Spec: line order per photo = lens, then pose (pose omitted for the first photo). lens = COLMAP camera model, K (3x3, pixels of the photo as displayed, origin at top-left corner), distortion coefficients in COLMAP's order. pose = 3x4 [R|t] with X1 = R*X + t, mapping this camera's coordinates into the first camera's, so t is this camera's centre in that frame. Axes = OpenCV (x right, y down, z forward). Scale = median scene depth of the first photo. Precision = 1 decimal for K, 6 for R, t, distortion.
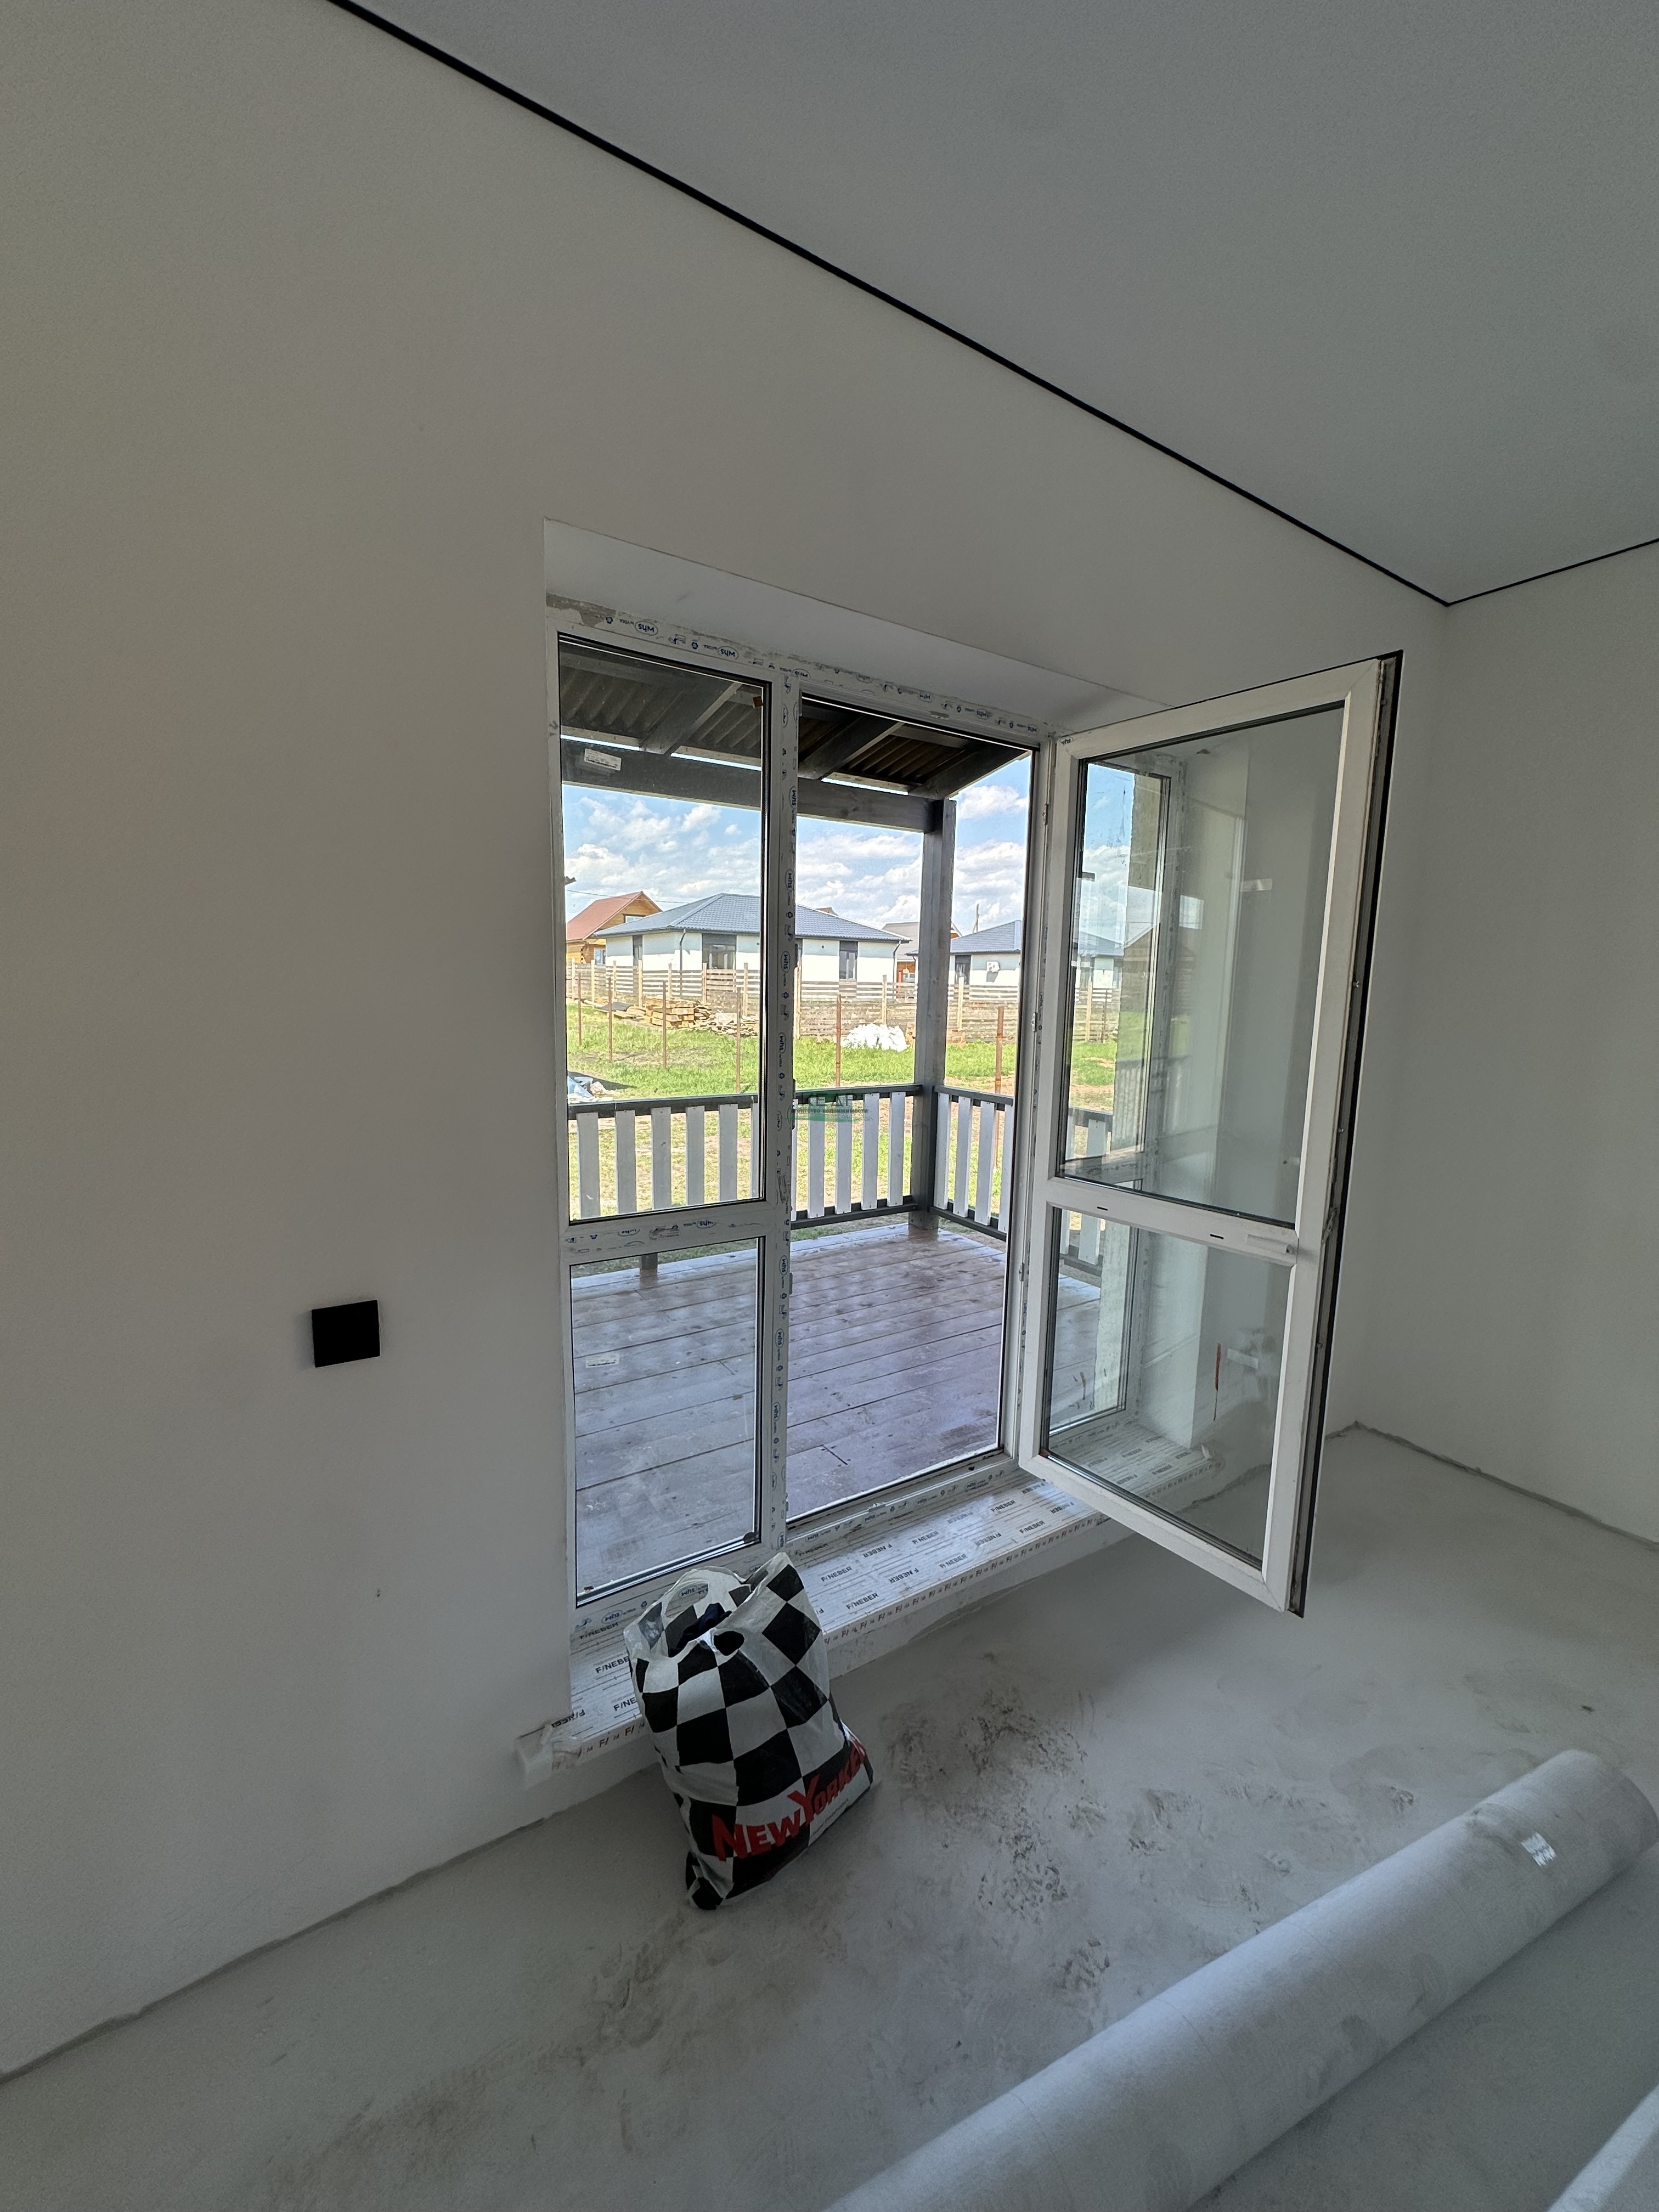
lens RADIAL K [[884.9, 0, 818.2], [0, 884.9, 1116.7], [0, 0, 1]] dist [-0.005859, 0.001178]
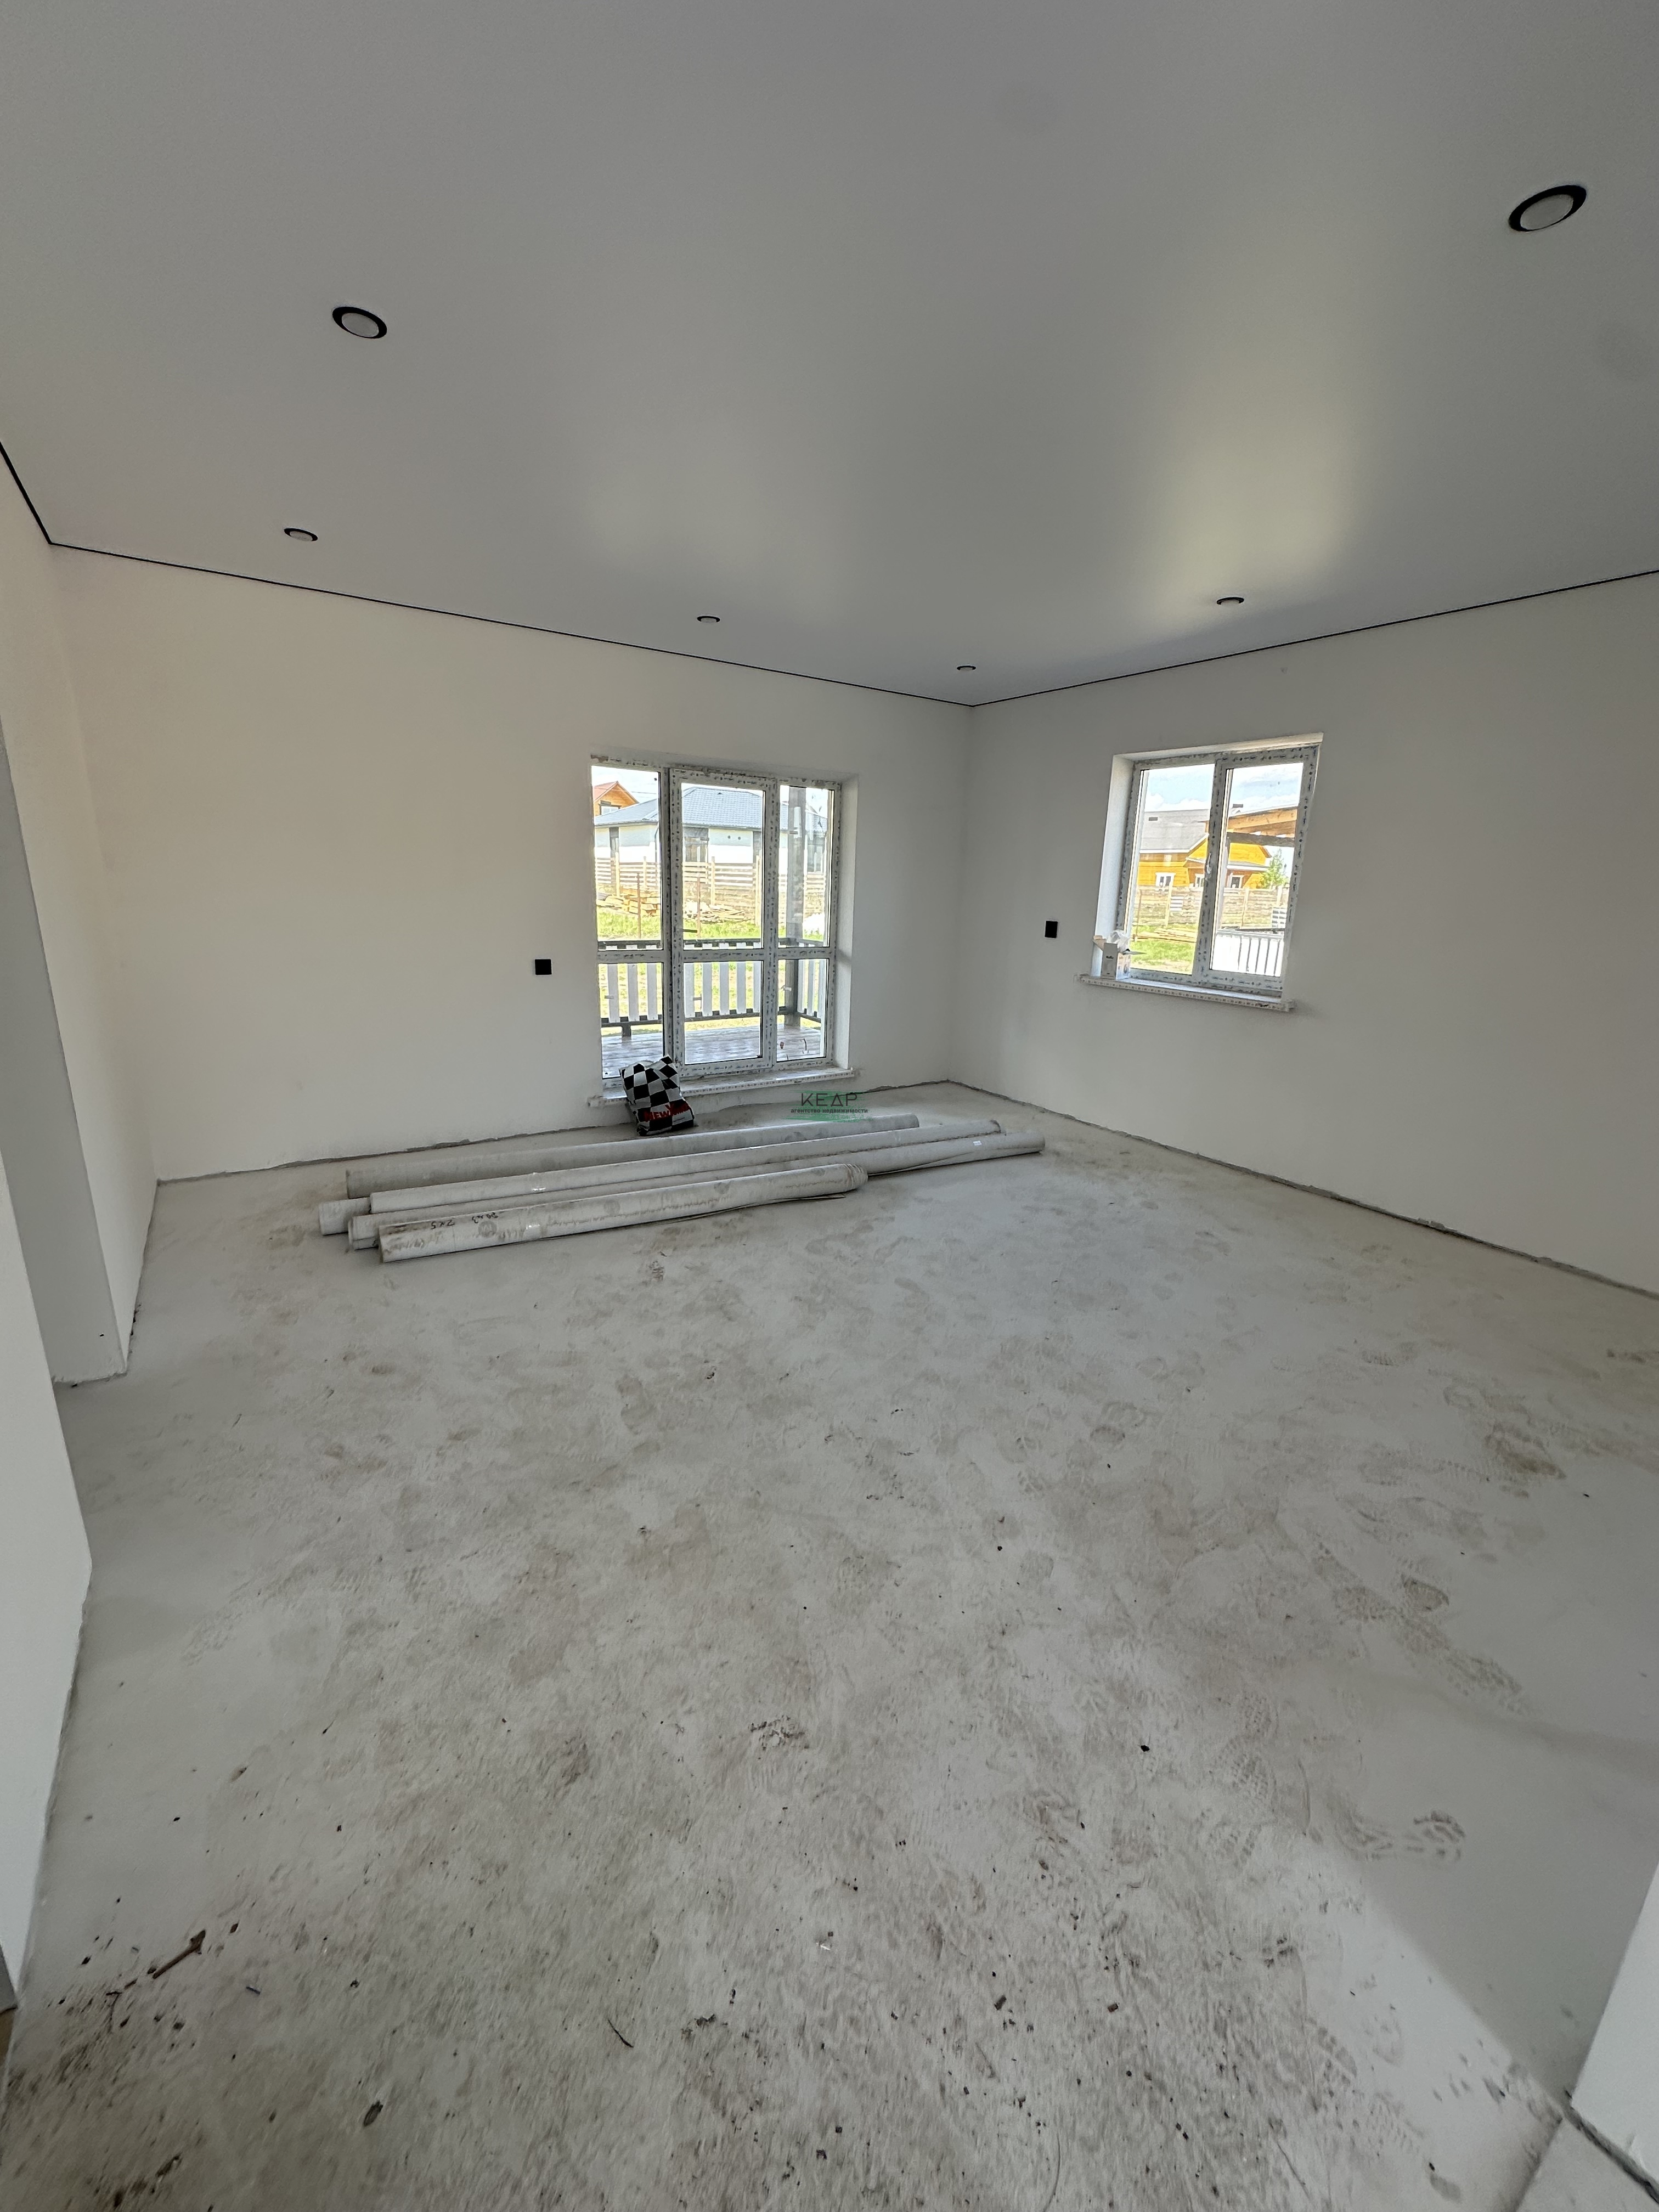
lens RADIAL K [[884.9, 0, 835.8], [0, 884.9, 1106.0], [0, 0, 1]] dist [-0.005859, 0.001178]
pose [[0.999233, -0.000843, 0.039150, 0.506631], [-0.003251, 0.994530, 0.104399, 0.382847], [-0.039024, -0.104446, 0.993765, -2.542849]]
